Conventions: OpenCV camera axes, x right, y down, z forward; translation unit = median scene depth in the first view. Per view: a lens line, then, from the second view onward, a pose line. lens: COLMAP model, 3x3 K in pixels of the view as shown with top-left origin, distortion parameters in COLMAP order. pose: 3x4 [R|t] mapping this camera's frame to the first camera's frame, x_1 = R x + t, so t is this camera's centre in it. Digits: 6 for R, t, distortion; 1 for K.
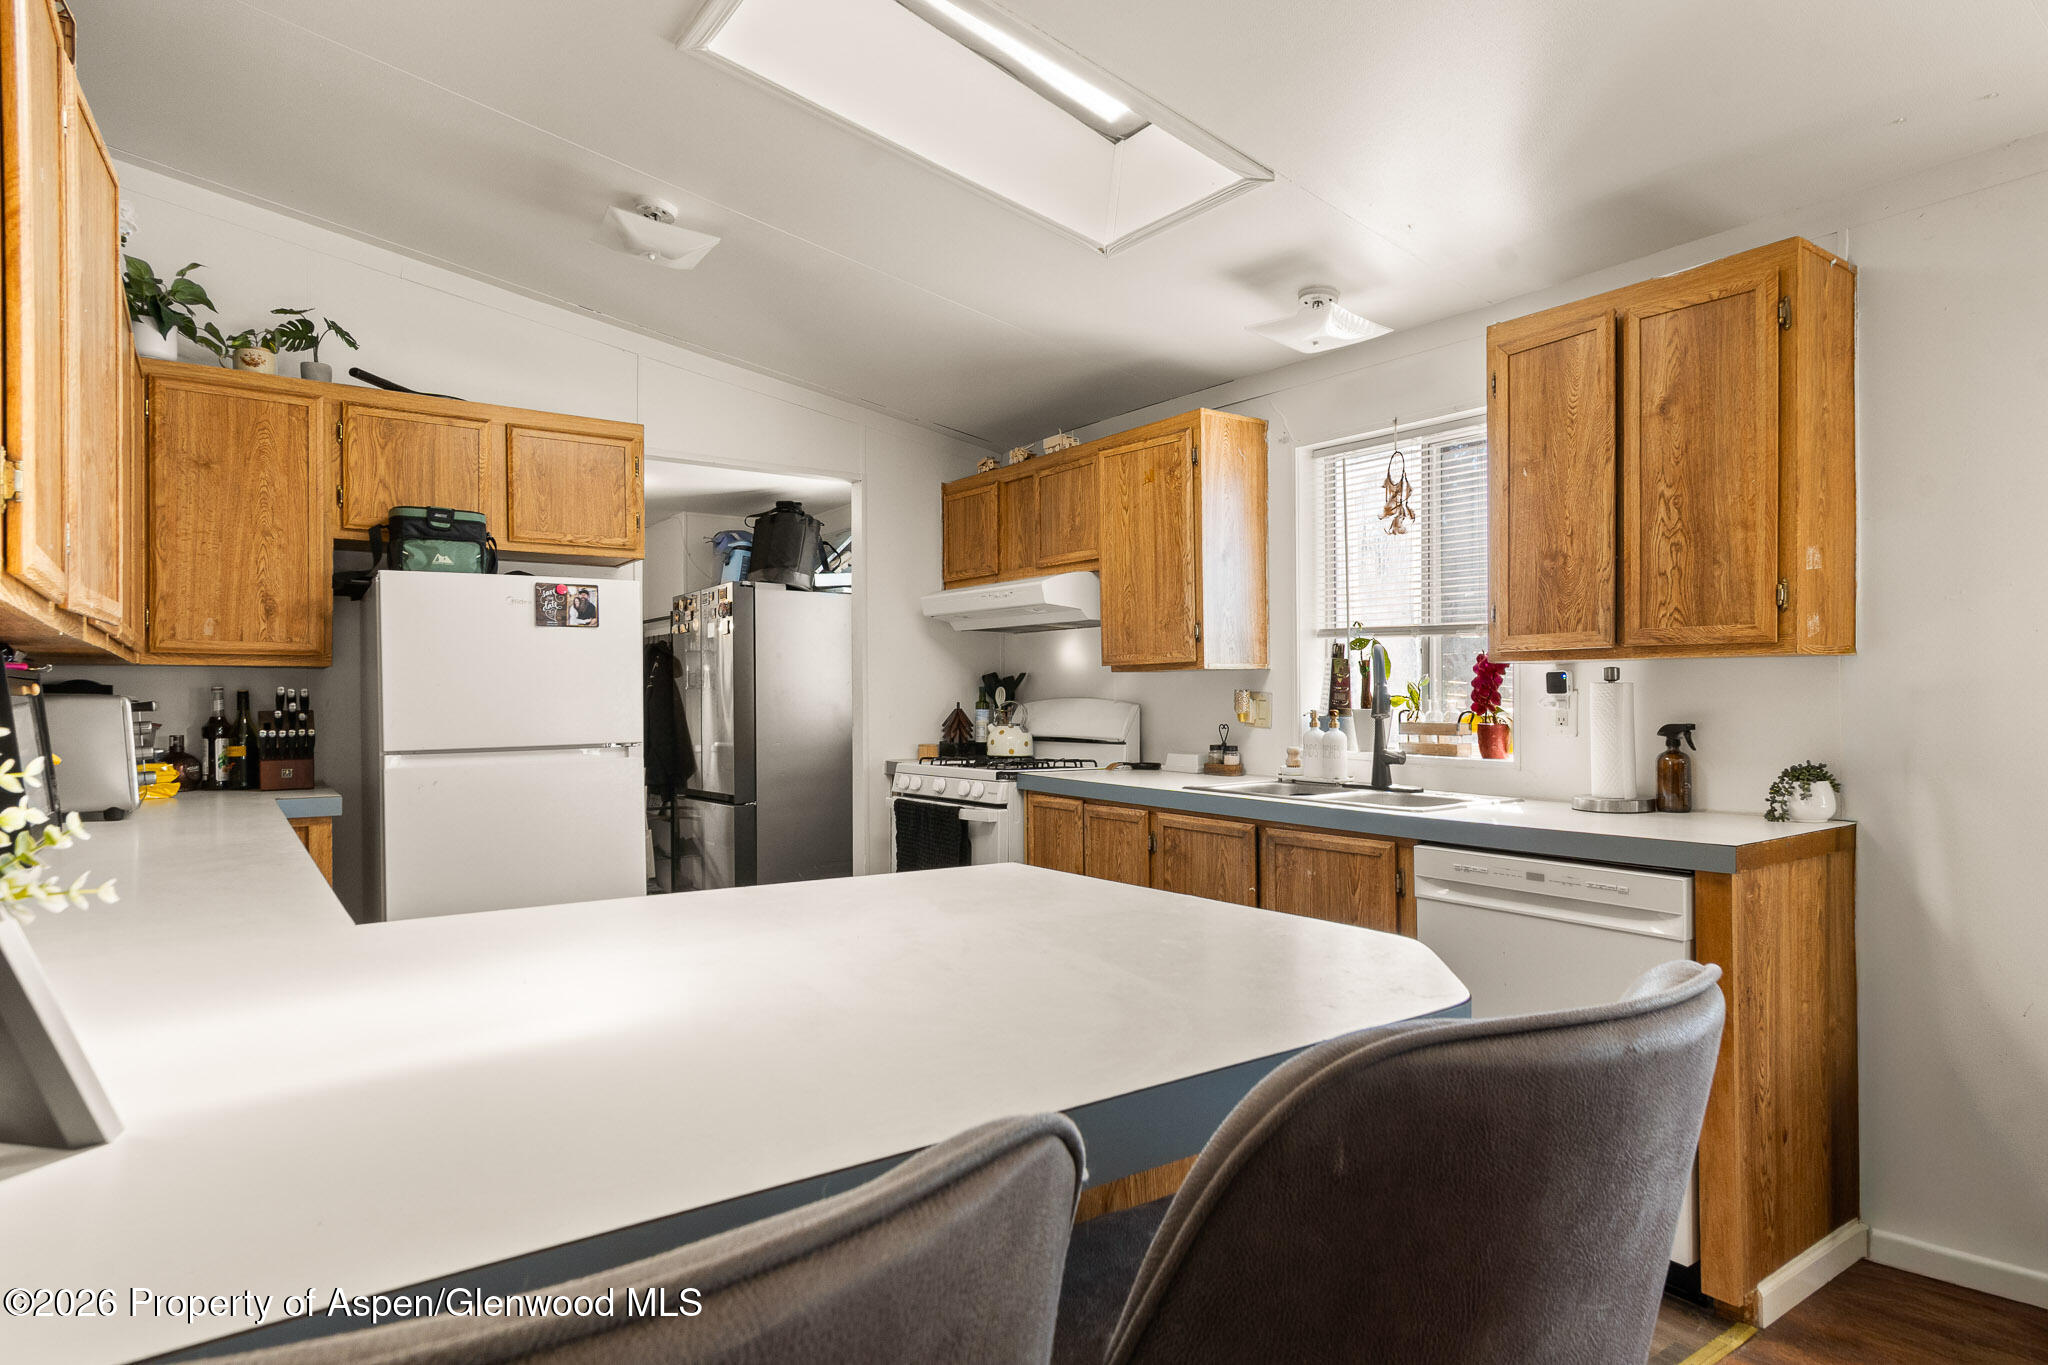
lens RADIAL K [[1135.0, 0, 1025.5], [0, 1135.0, 690.4], [0, 0, 1]] dist [-0.002563, -0.001195]
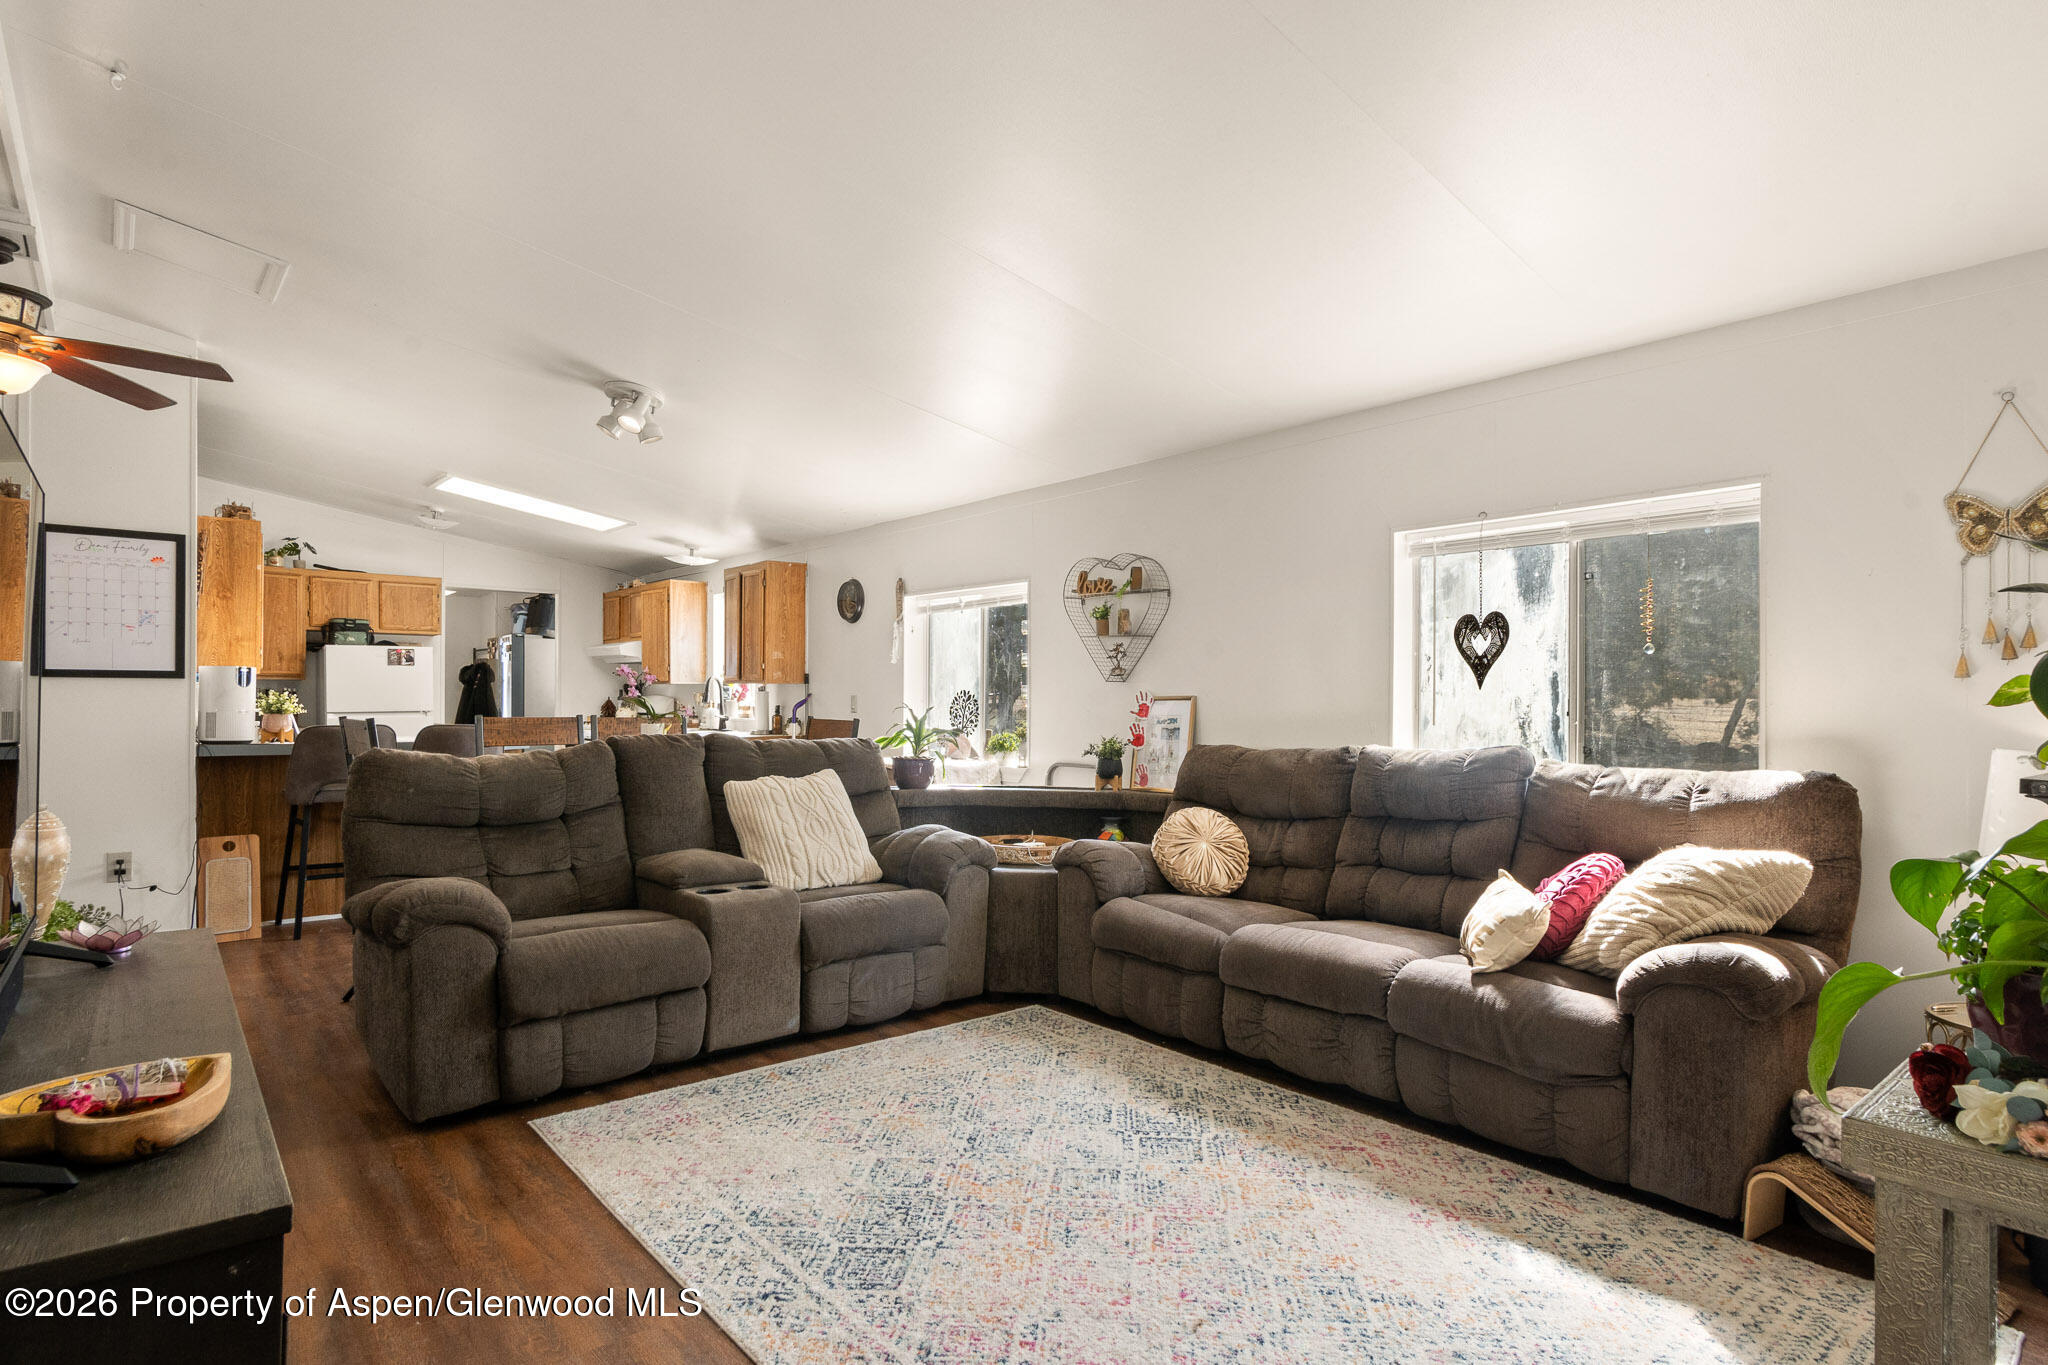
lens RADIAL K [[1052.5, 0, 1019.8], [0, 1052.5, 693.5], [0, 0, 1]] dist [0.001668, -0.004037]
pose [[0.996933, 0.009863, 0.077631, 0.806506], [-0.010102, 0.999945, 0.002695, -0.013092], [-0.077600, -0.003471, 0.996979, -1.483210]]
